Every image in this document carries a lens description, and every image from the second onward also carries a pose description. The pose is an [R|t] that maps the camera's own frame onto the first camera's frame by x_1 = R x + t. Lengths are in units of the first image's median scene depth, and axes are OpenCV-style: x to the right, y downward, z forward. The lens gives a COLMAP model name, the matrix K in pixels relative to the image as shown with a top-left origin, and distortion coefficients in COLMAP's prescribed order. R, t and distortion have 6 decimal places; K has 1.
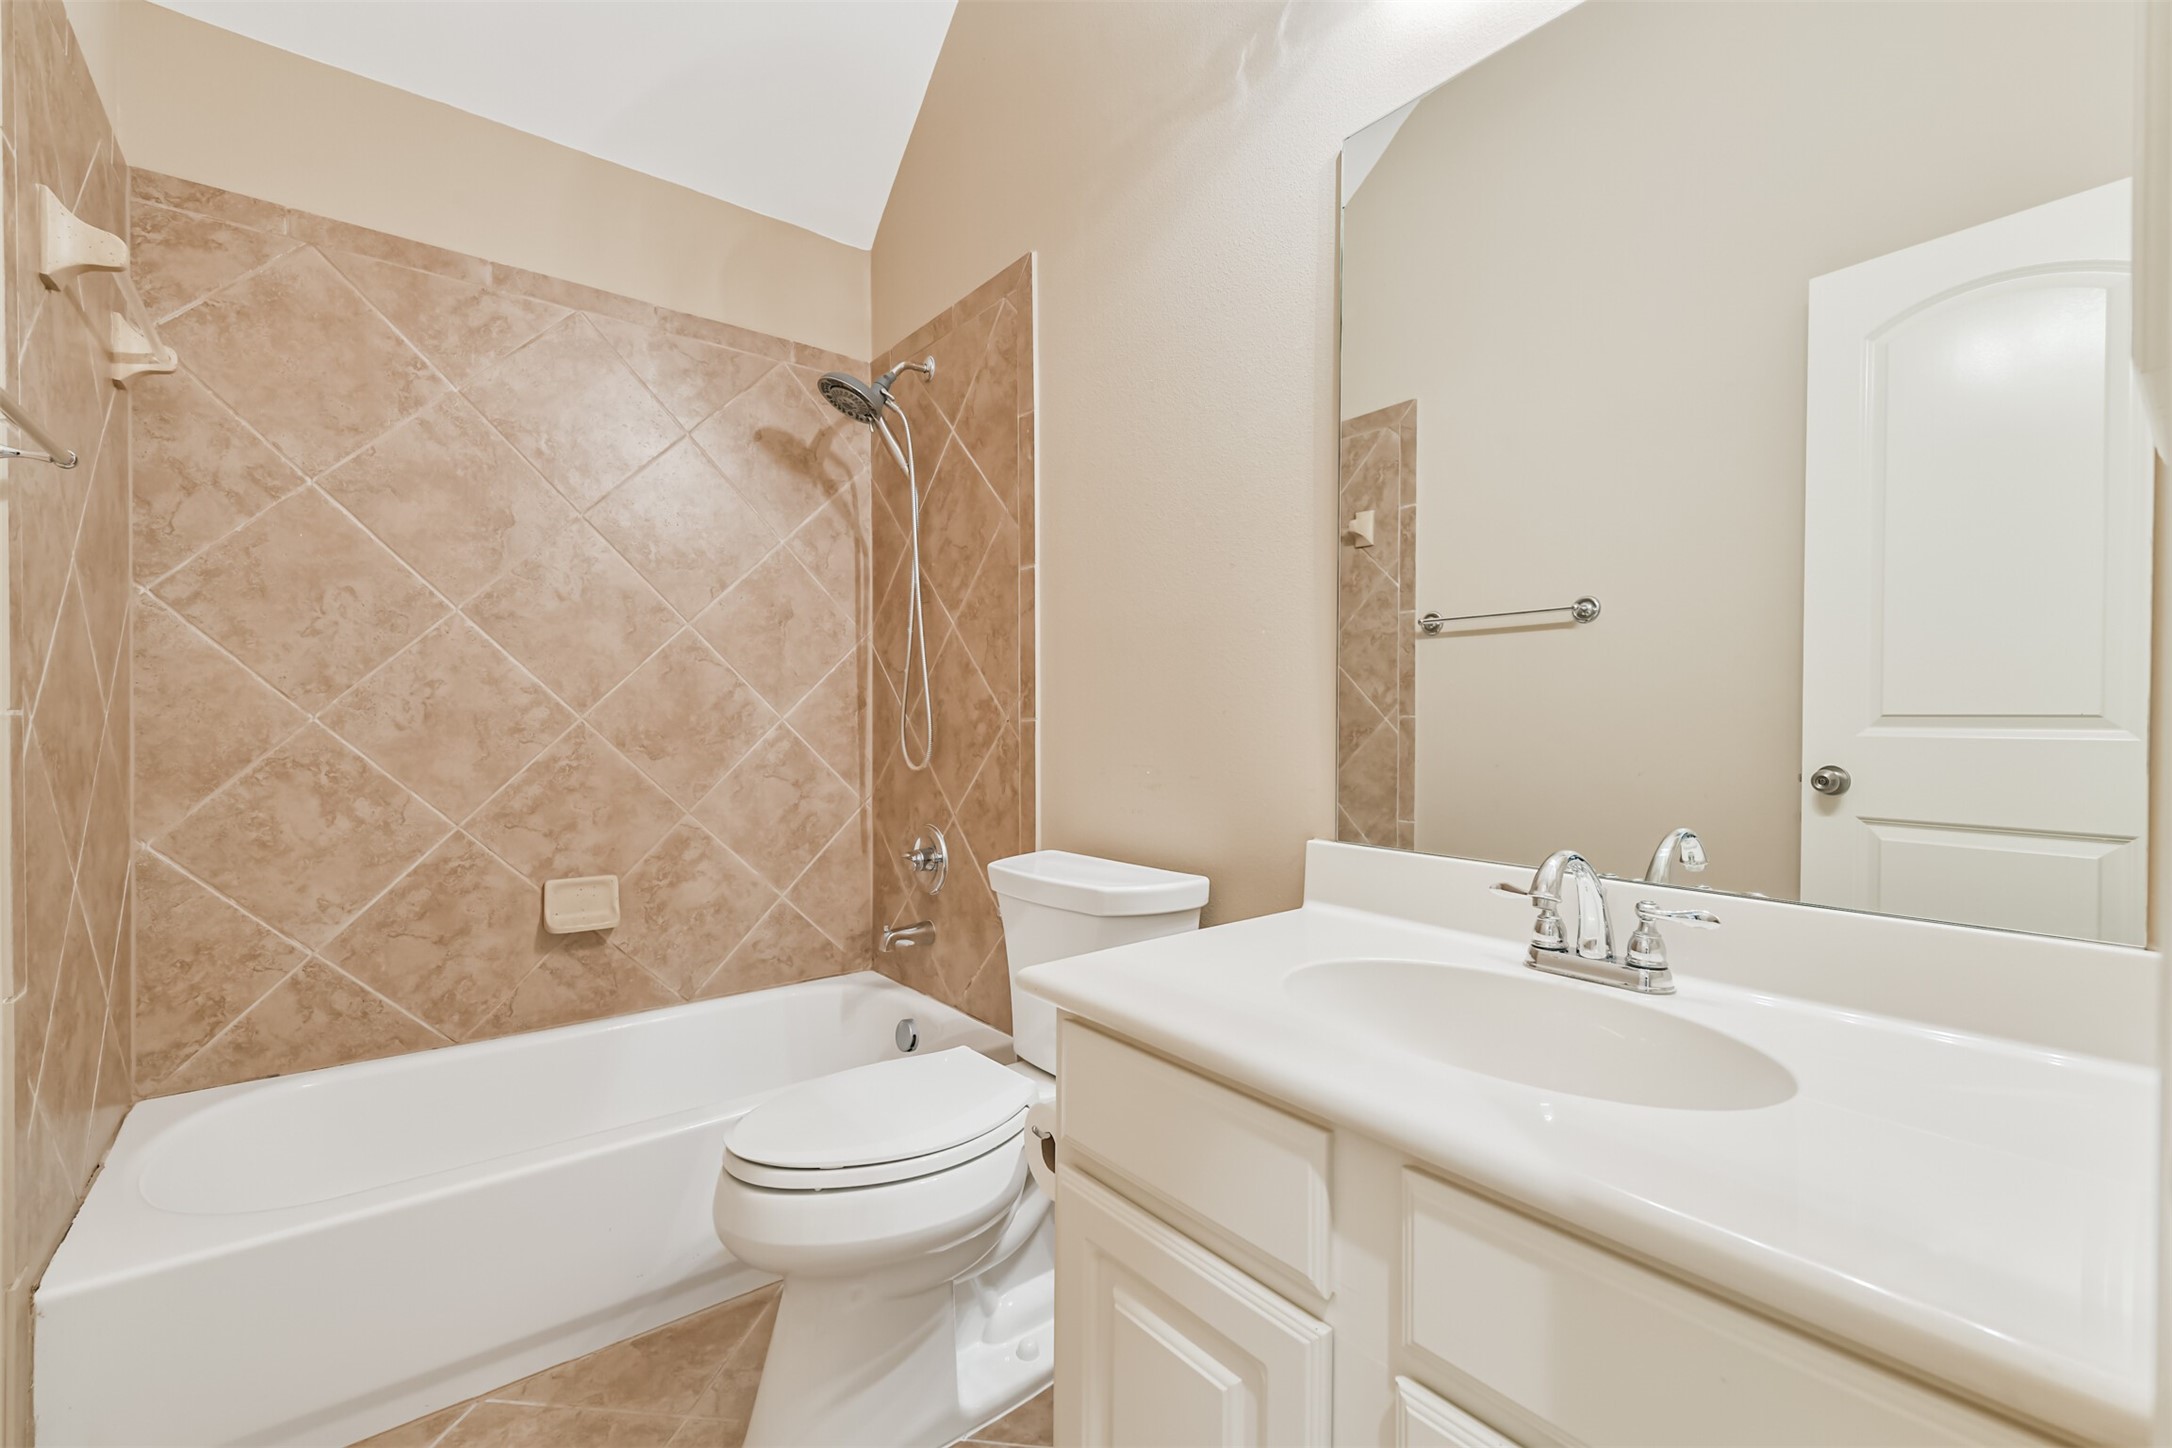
lens RADIAL K [[935.8, 0, 1092.4], [0, 935.8, 717.5], [0, 0, 1]] dist [0.023729, -0.012106]
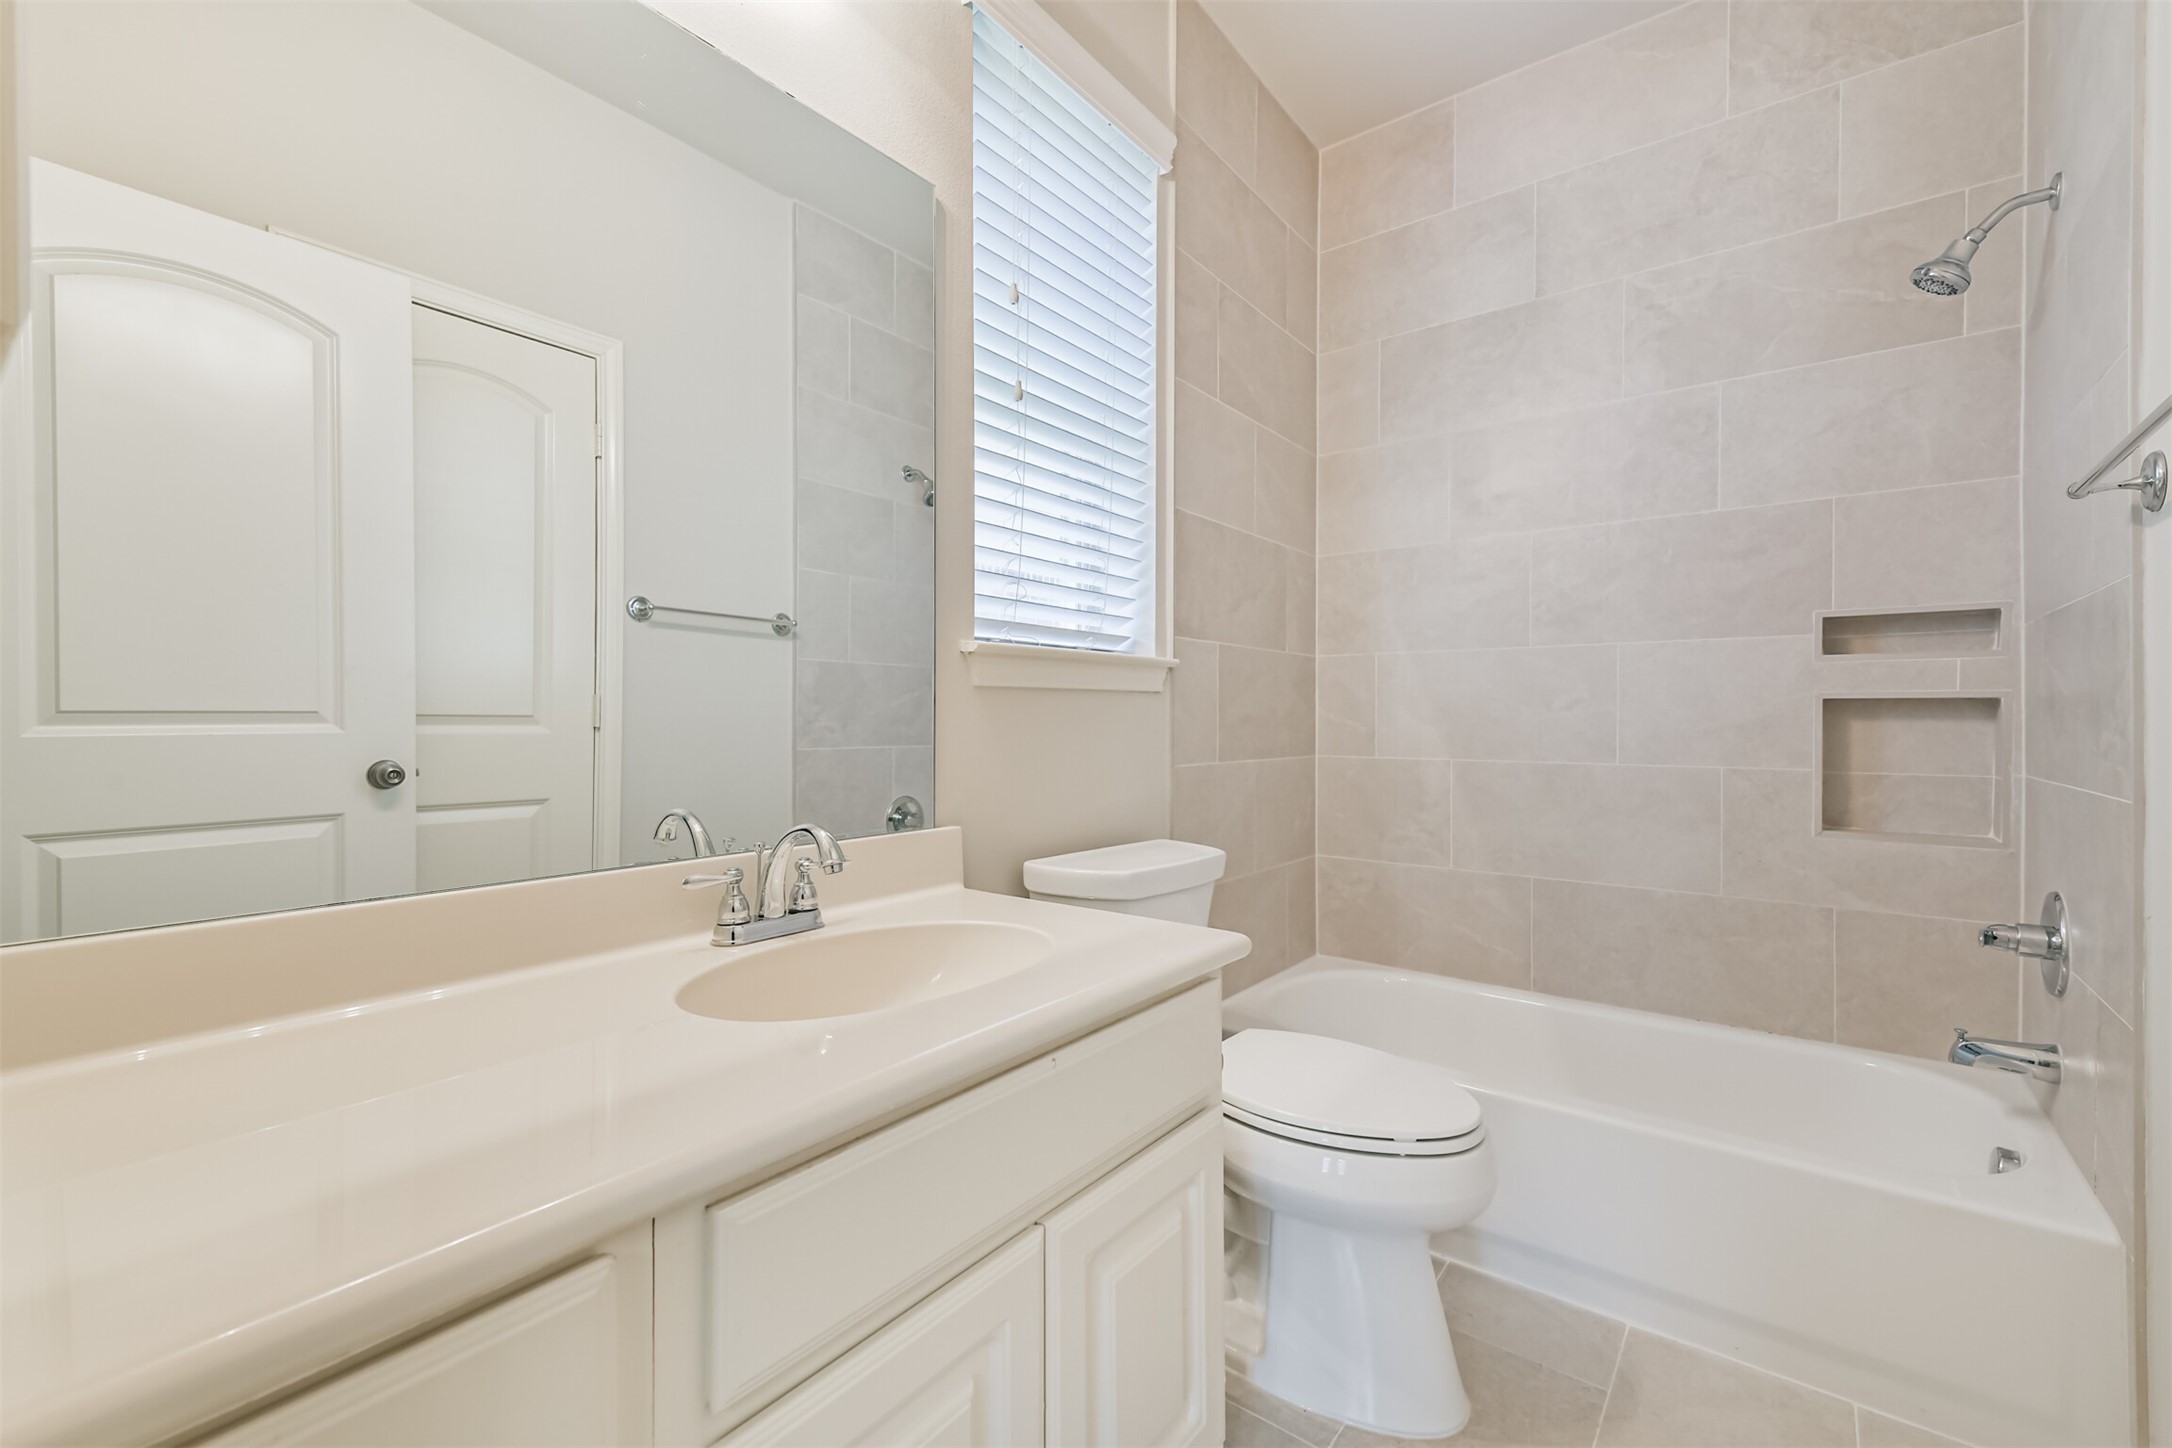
lens RADIAL K [[935.8, 0, 1092.4], [0, 935.8, 717.5], [0, 0, 1]] dist [0.023729, -0.012106]
pose [[-0.246135, 0.007502, 0.969207, -0.636632], [-0.009143, 0.999908, -0.010061, 0.009862], [-0.969192, -0.011338, -0.246044, 0.810634]]
